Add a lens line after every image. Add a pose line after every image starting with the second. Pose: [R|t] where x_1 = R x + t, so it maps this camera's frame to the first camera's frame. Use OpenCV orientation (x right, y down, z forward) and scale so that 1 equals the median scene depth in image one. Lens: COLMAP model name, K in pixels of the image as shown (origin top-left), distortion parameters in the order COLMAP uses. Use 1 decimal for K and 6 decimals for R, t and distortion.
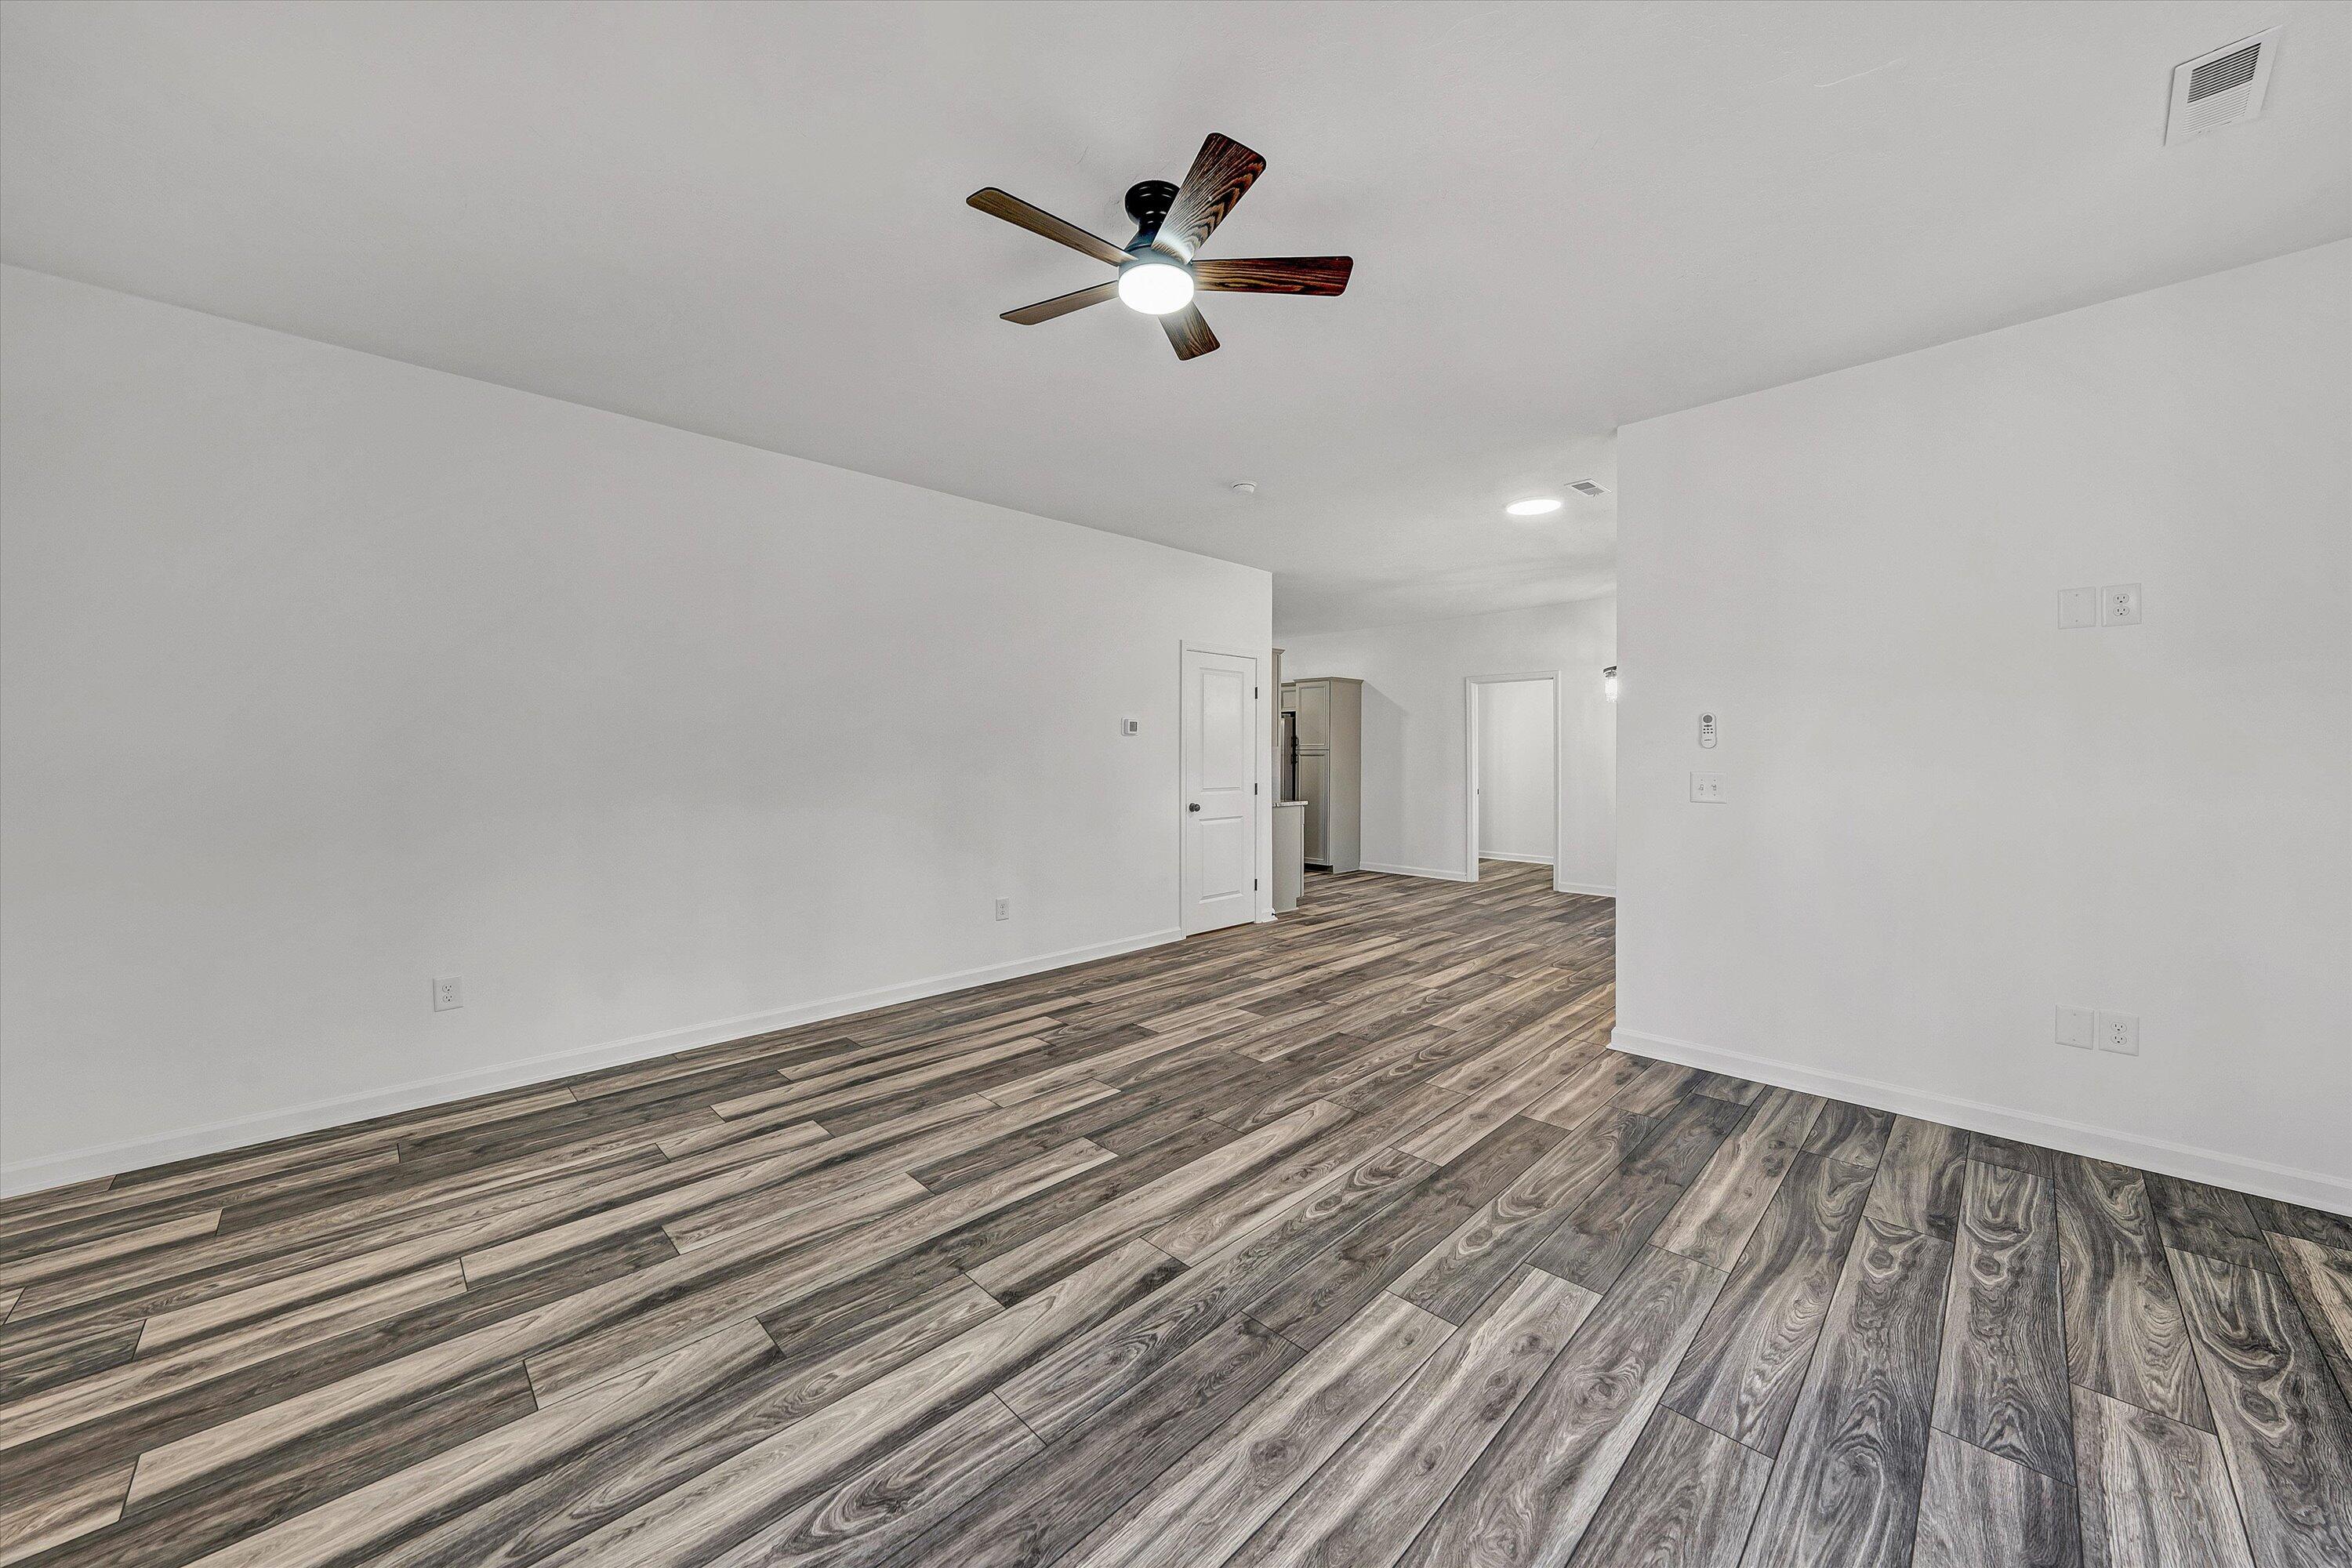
lens RADIAL K [[832.9, 0, 1176.7], [0, 832.9, 790.7], [0, 0, 1]] dist [-0.001456, -0.000714]
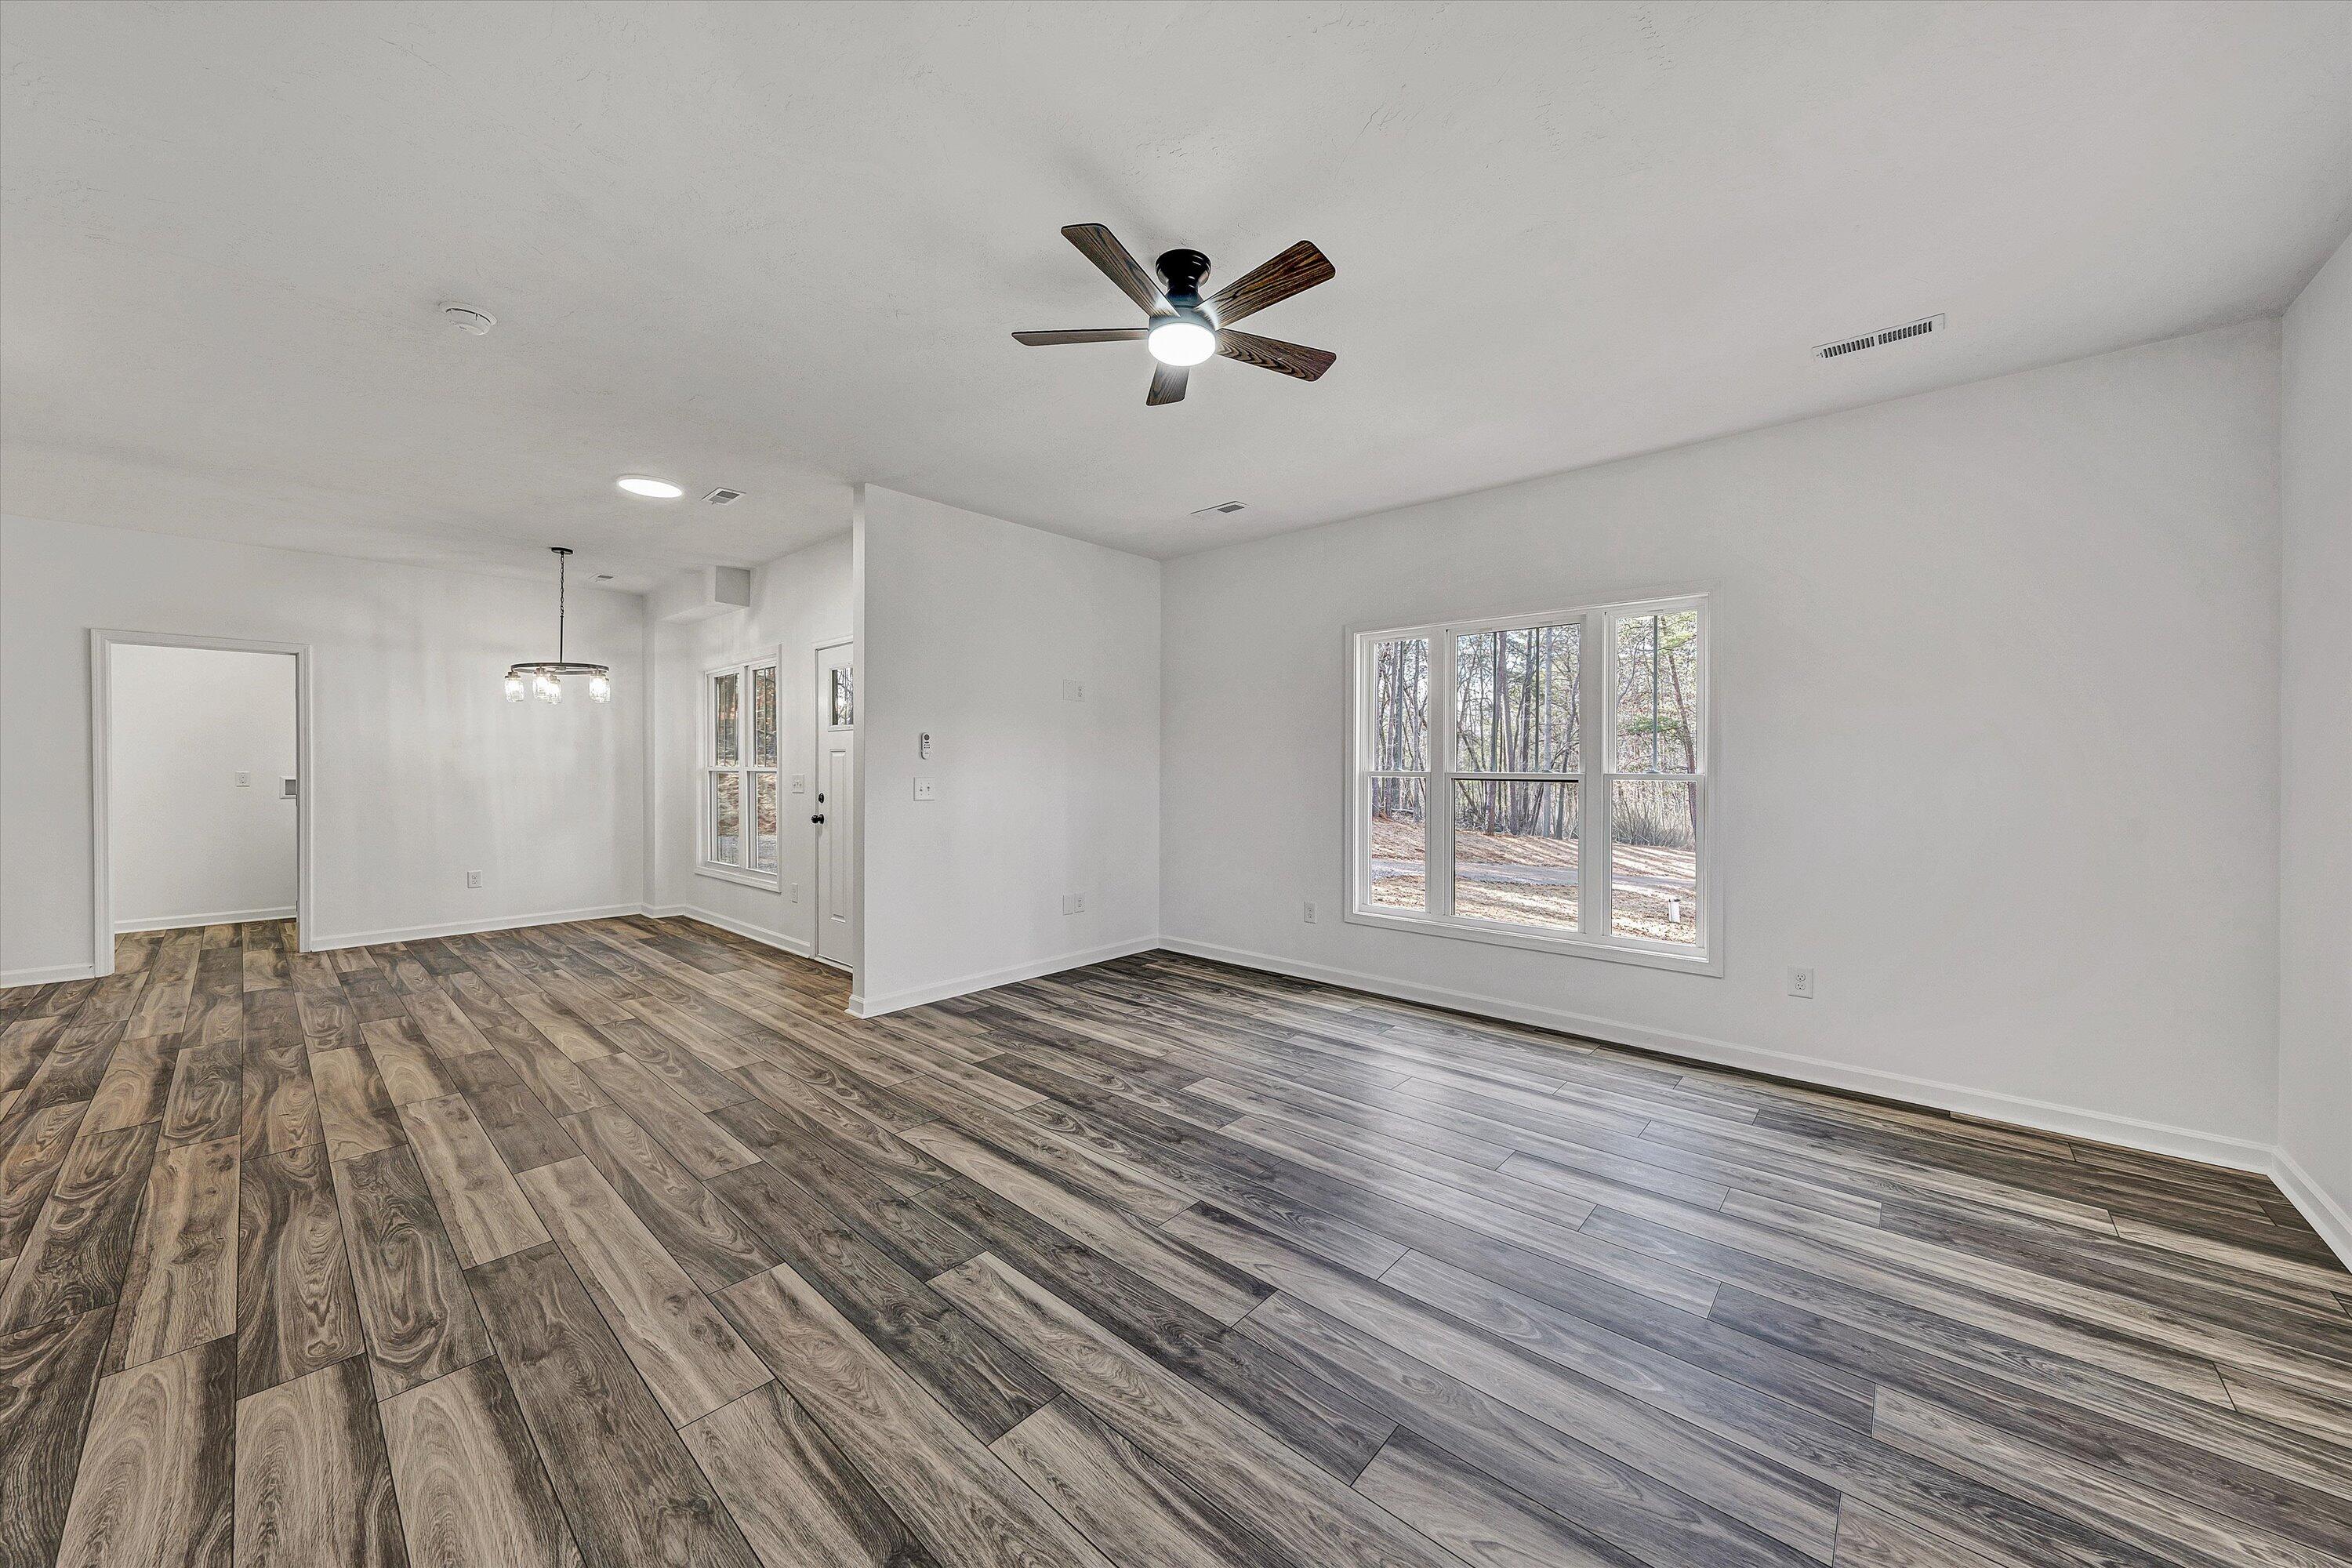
lens RADIAL K [[832.9, 0, 1186.8], [0, 832.9, 805.7], [0, 0, 1]] dist [-0.001456, -0.000714]
pose [[-0.061822, -0.048200, 0.996923, -0.993220], [0.039675, 0.997925, 0.050709, -0.040746], [-0.997298, 0.042688, -0.059782, 0.935904]]
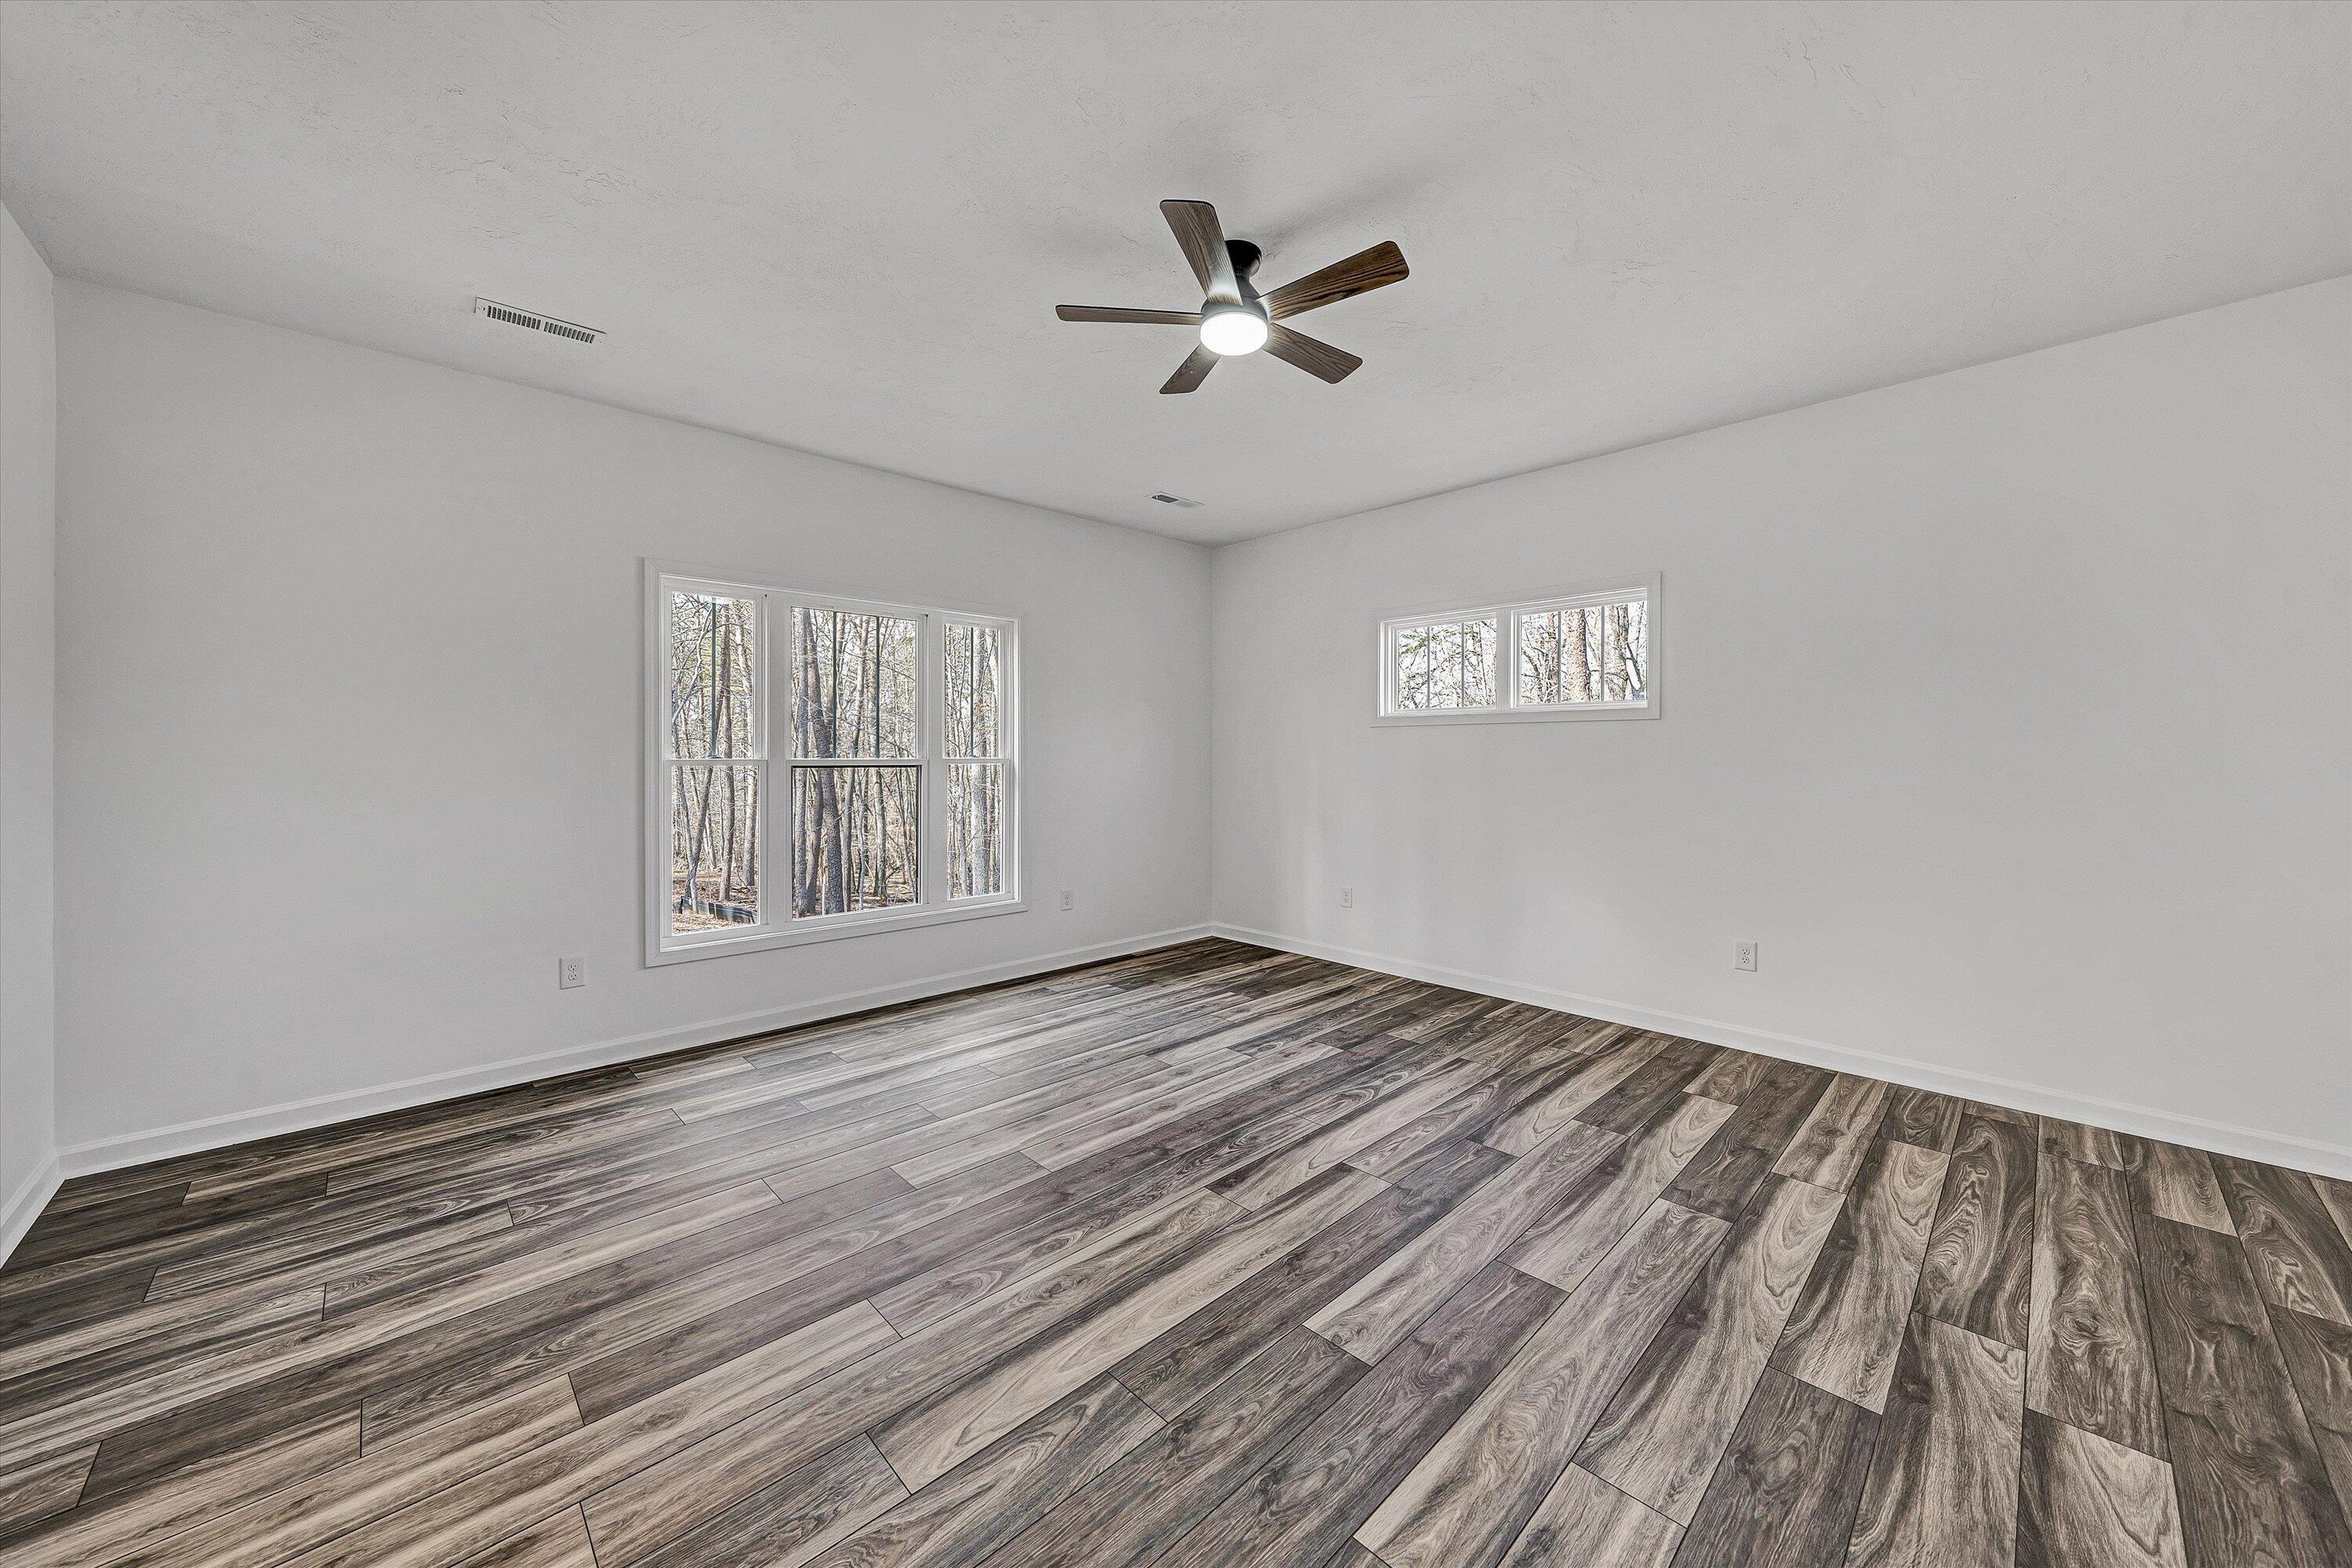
lens RADIAL K [[832.9, 0, 1188.6], [0, 832.9, 763.1], [0, 0, 1]] dist [-0.001456, -0.000714]
pose [[-0.999768, 0.000064, 0.021556, 0.011943], [0.001248, 0.998490, 0.054916, -0.080290], [-0.021520, 0.054930, -0.998258, 1.882476]]
